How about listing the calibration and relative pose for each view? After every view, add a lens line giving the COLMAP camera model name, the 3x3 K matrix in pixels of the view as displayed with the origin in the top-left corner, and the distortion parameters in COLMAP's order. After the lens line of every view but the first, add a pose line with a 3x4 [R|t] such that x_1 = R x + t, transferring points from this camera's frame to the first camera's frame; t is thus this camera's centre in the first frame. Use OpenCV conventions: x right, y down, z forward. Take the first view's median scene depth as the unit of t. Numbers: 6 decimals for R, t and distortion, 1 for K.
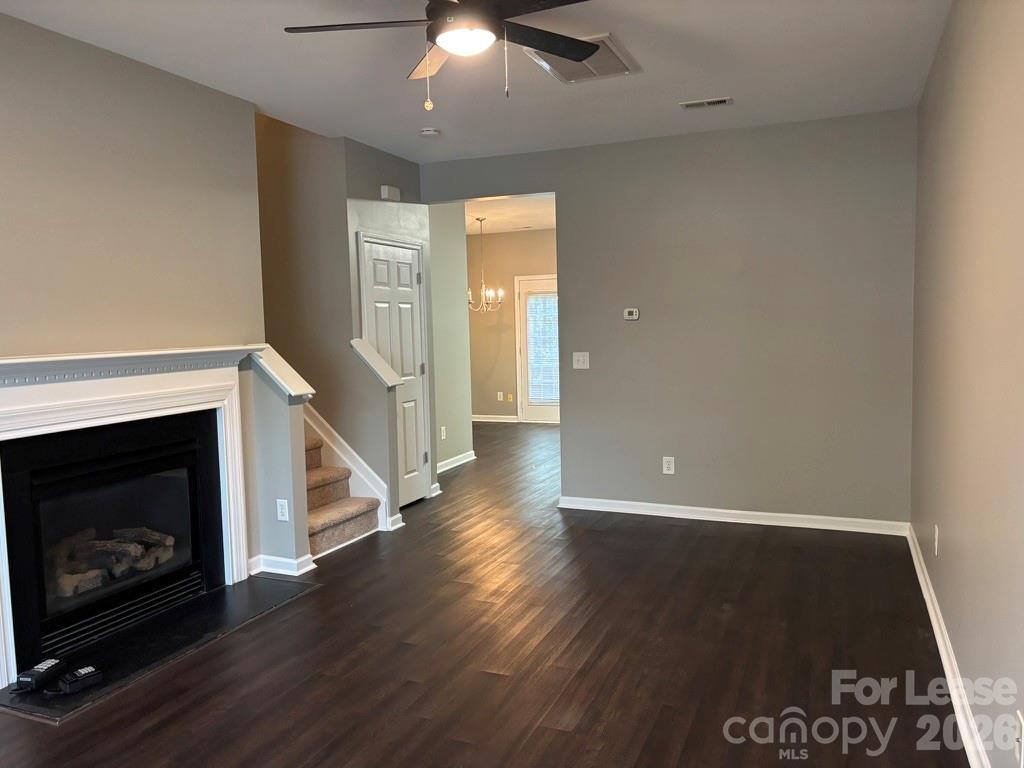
lens RADIAL K [[770.8, 0, 514.6], [0, 770.8, 384.7], [0, 0, 1]] dist [0.021971, 0.002497]
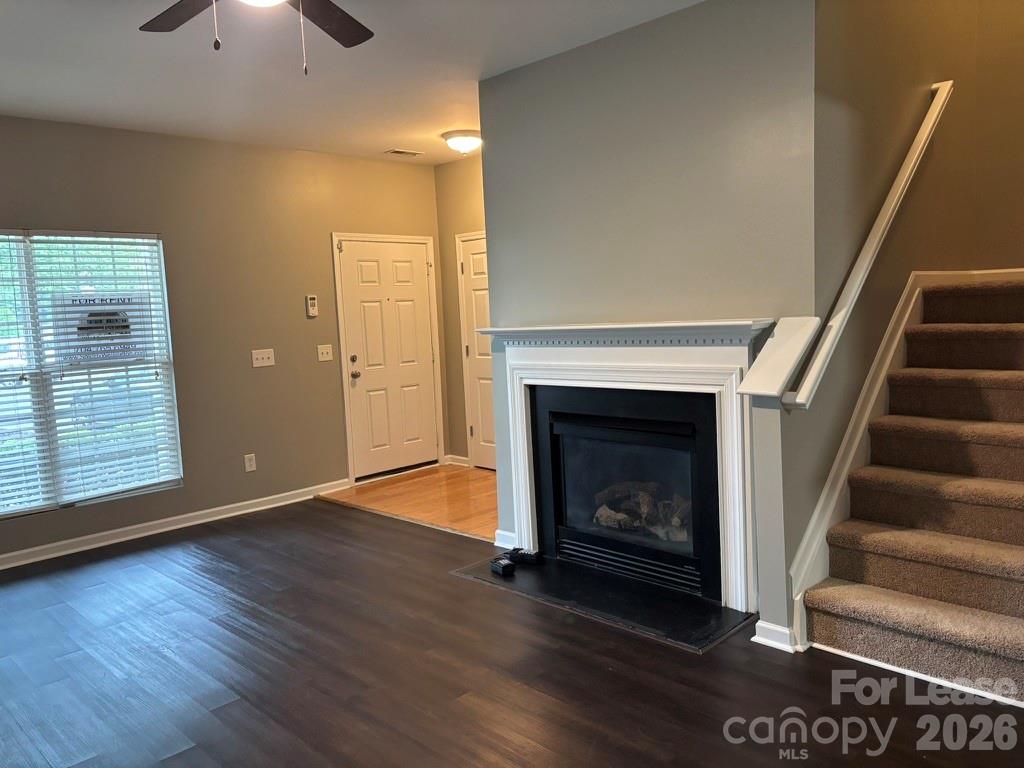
lens RADIAL K [[770.8, 0, 507.7], [0, 770.8, 382.3], [0, 0, 1]] dist [0.021971, 0.002497]
pose [[-0.384180, 0.131234, -0.913884, 0.481317], [-0.014373, 0.988876, 0.148045, -0.105960], [0.923146, 0.070011, -0.378020, 1.145928]]
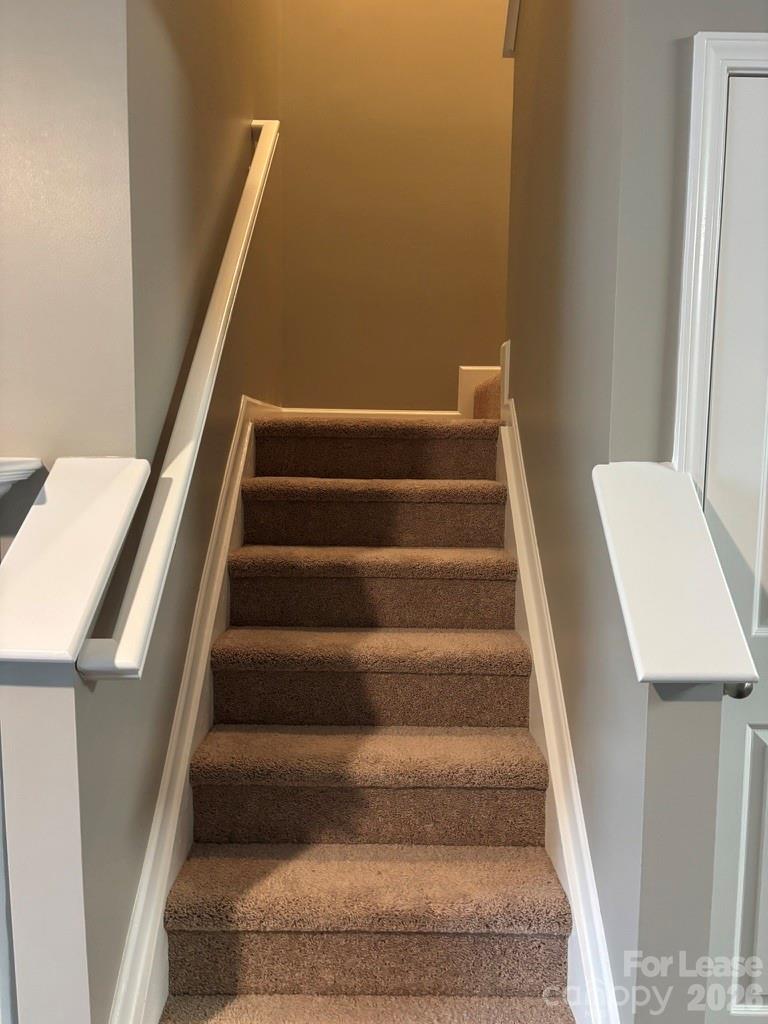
lens RADIAL K [[770.8, 0, 377.0], [0, 770.8, 515.1], [0, 0, 1]] dist [0.021971, 0.002497]
pose [[0.391085, 0.114136, -0.913250, 0.010475], [-0.084826, 0.992527, 0.087718, -0.074865], [0.916437, 0.043162, 0.397844, 1.093406]]
